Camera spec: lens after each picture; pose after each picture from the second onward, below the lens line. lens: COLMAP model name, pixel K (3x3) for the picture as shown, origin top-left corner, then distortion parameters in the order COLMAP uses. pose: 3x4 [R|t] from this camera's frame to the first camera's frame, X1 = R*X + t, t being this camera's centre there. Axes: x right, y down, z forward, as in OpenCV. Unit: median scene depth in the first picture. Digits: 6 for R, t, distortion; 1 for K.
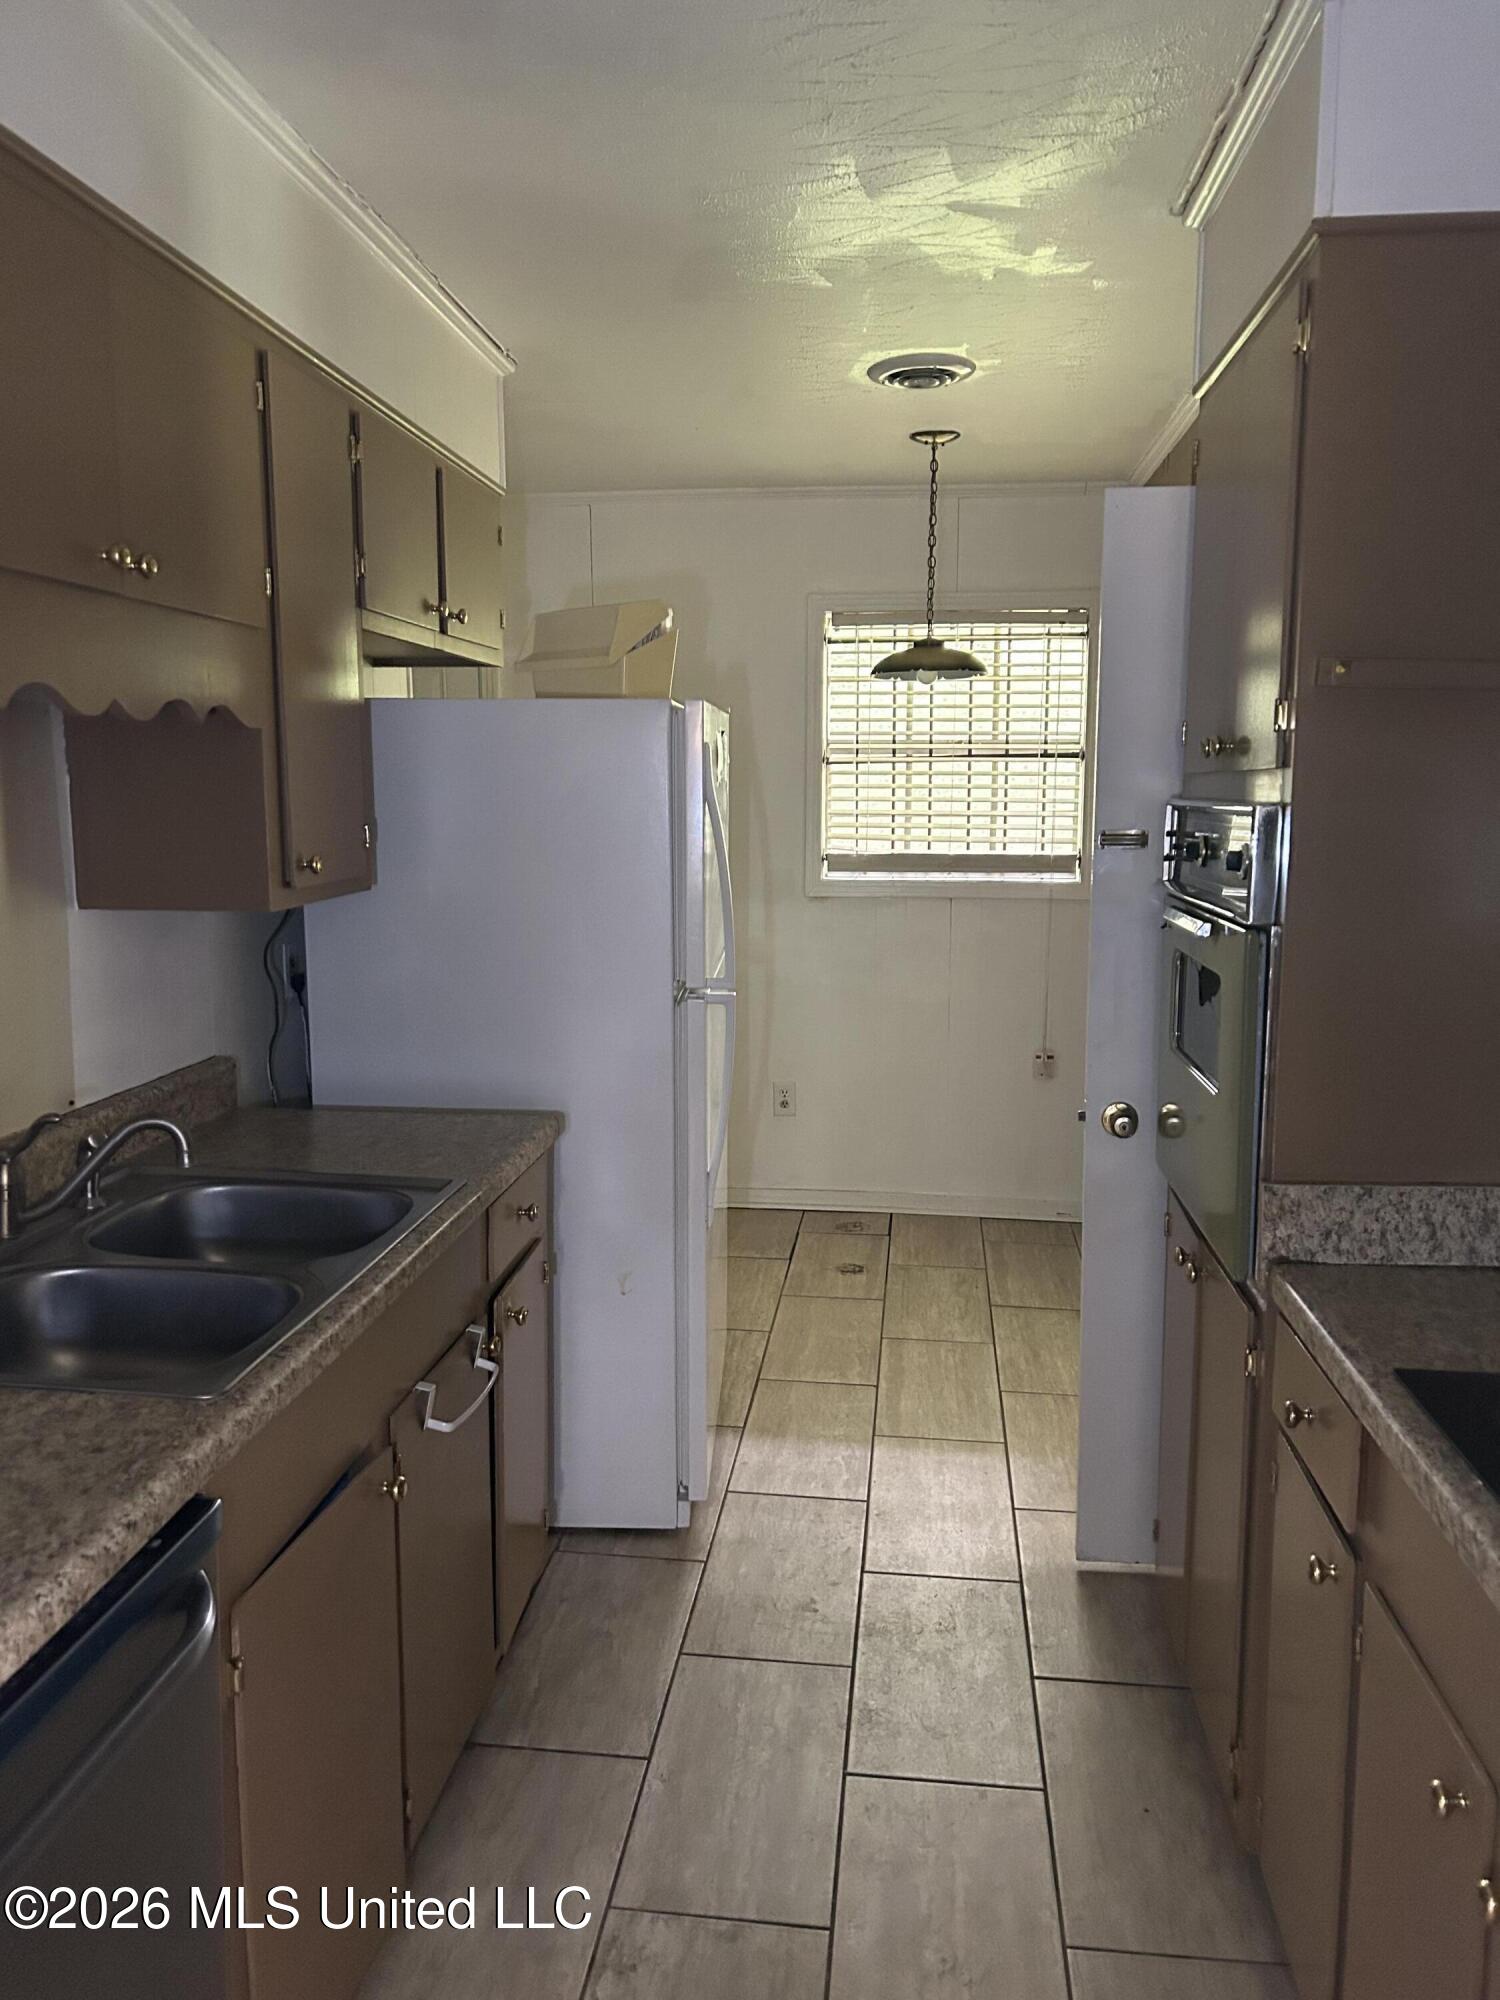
lens RADIAL K [[1525.5, 0, 752.9], [0, 1525.5, 996.1], [0, 0, 1]] dist [0.050590, -0.050995]
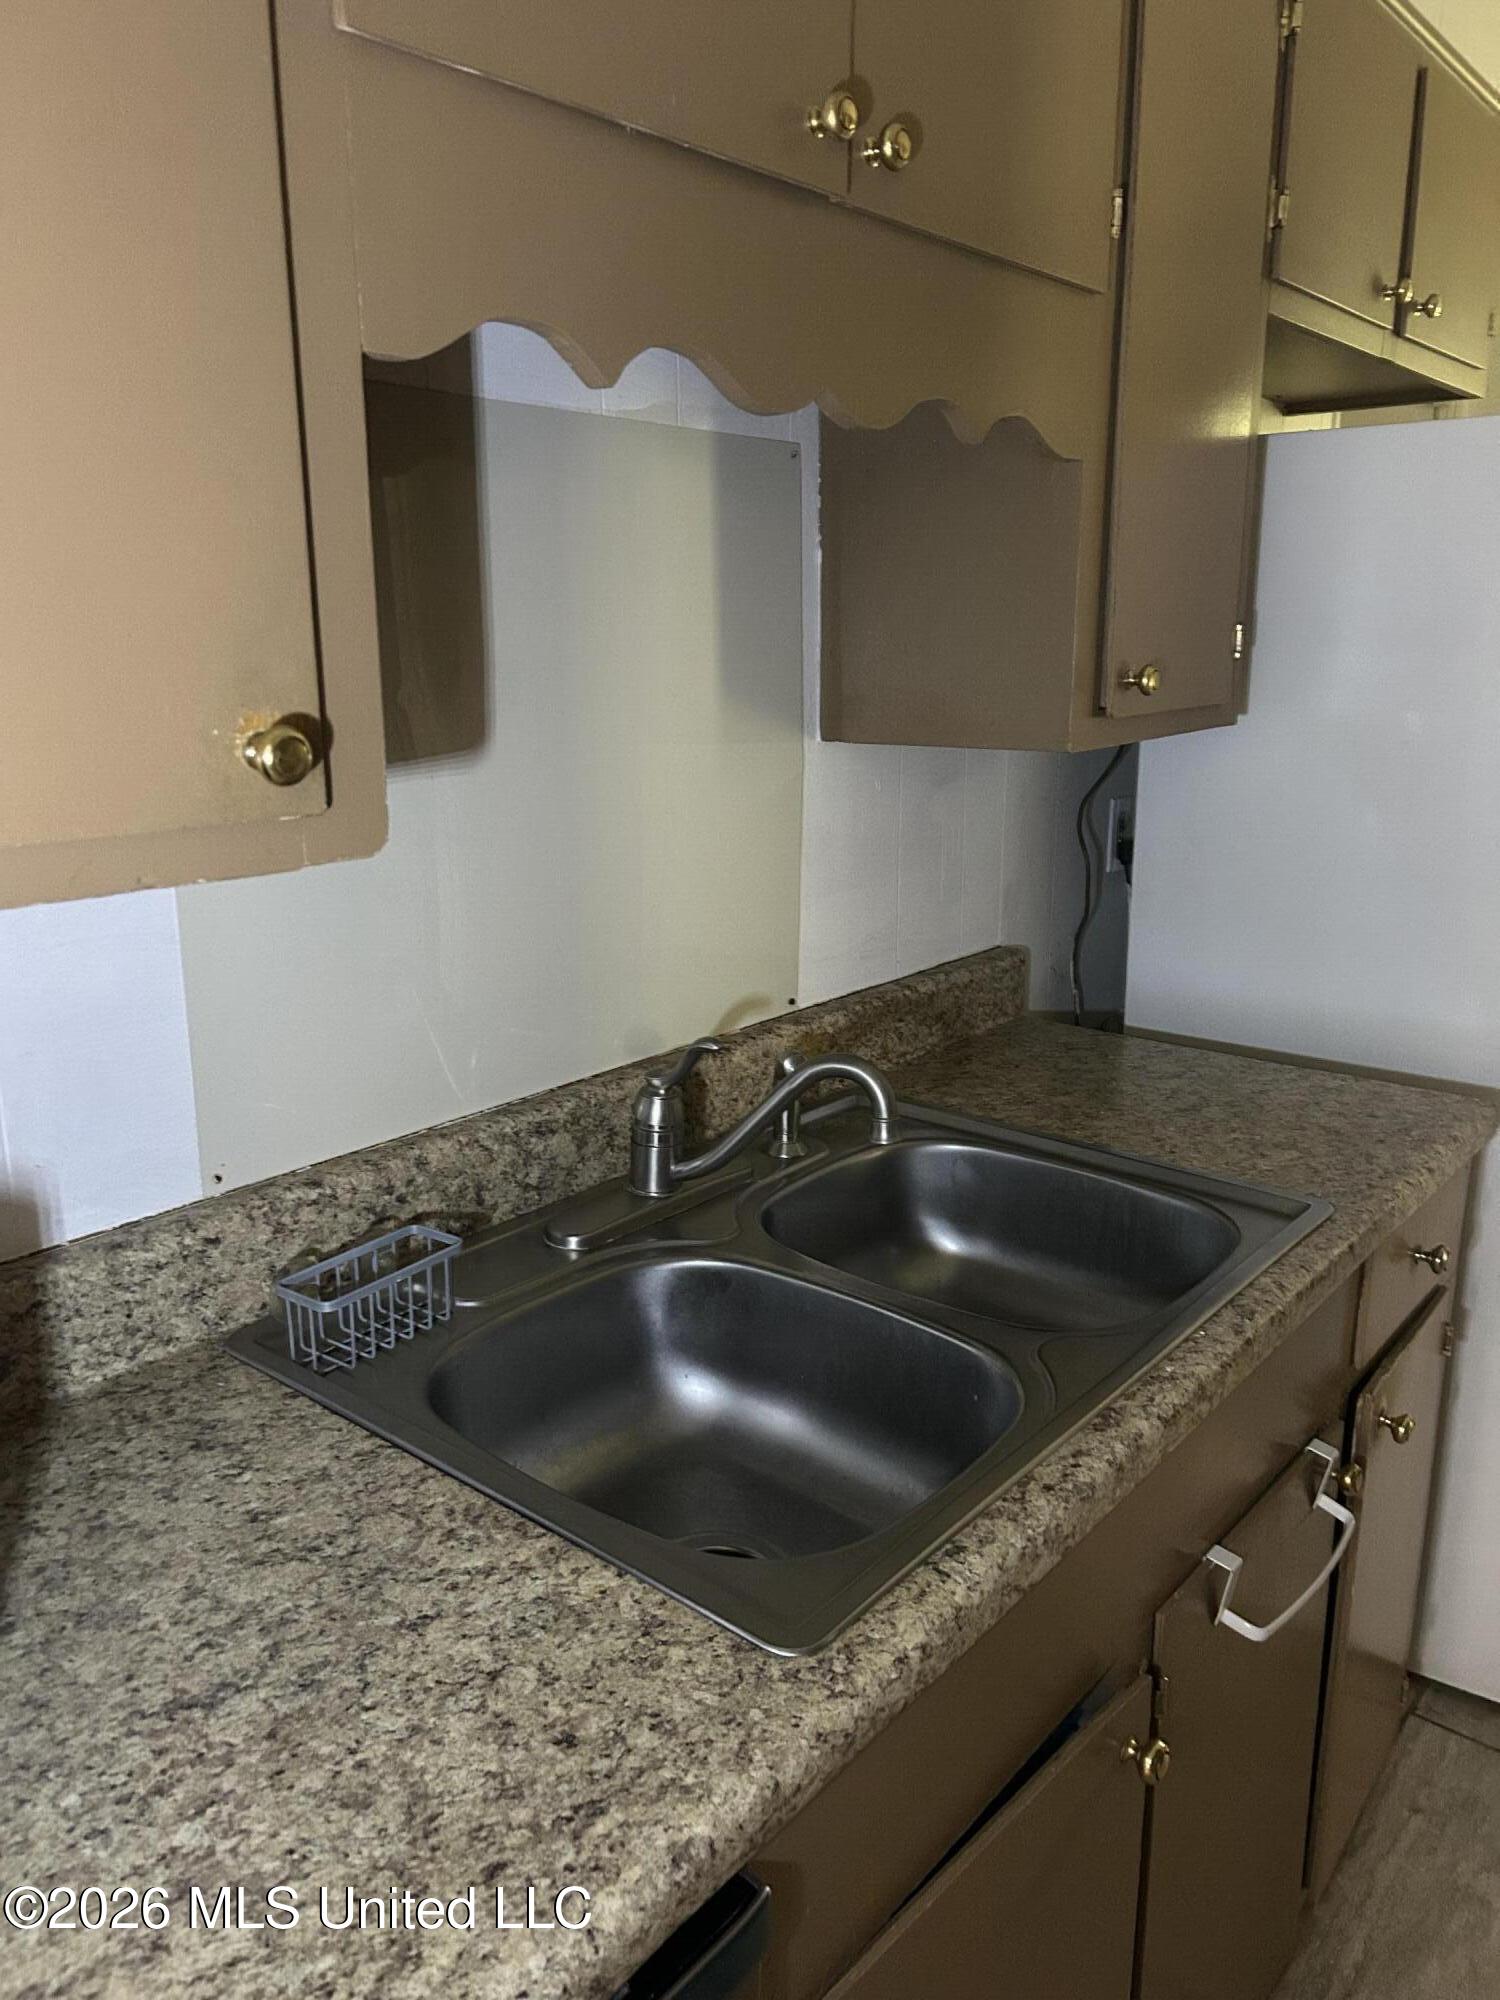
lens RADIAL K [[1525.5, 0, 748.9], [0, 1525.5, 998.6], [0, 0, 1]] dist [0.050590, -0.050995]
pose [[0.844040, 0.124366, -0.521660, -0.073255], [-0.070928, 0.990081, 0.121278, -0.019748], [0.531569, -0.065363, 0.844489, 0.356940]]
